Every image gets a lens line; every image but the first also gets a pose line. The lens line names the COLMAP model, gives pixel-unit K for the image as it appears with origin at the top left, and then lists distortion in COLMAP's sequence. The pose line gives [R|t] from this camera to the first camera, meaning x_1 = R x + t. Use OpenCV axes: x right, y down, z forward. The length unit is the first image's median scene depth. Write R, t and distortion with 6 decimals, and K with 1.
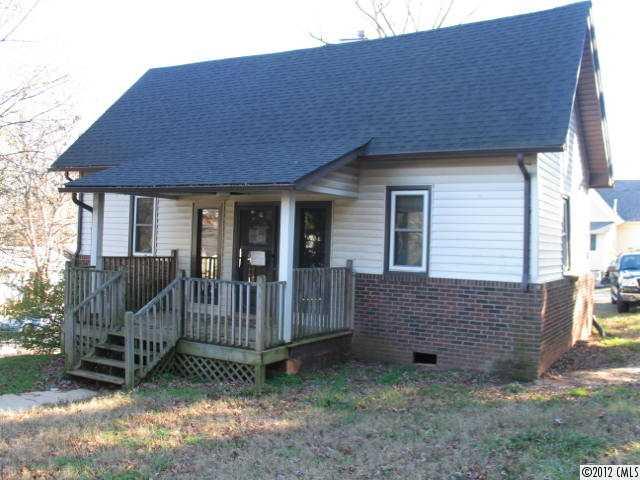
lens RADIAL K [[645.7, 0, 320.0], [0, 645.7, 240.0], [0, 0, 1]] dist [-0.124032, -0.000264]
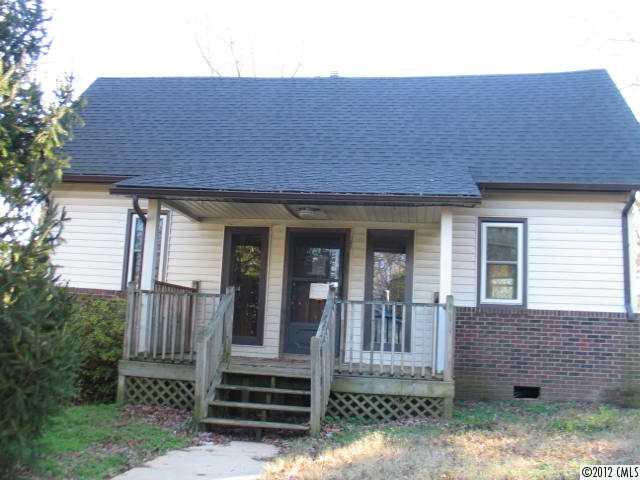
lens RADIAL K [[659.1, 0, 298.8], [0, 659.1, 241.4], [0, 0, 1]] dist [-0.152390, 0.179325]
pose [[0.926499, 0.060892, 0.371338, -0.540827], [-0.019209, 0.993187, -0.114934, 0.075909], [-0.375807, 0.099353, 0.921357, 0.199078]]
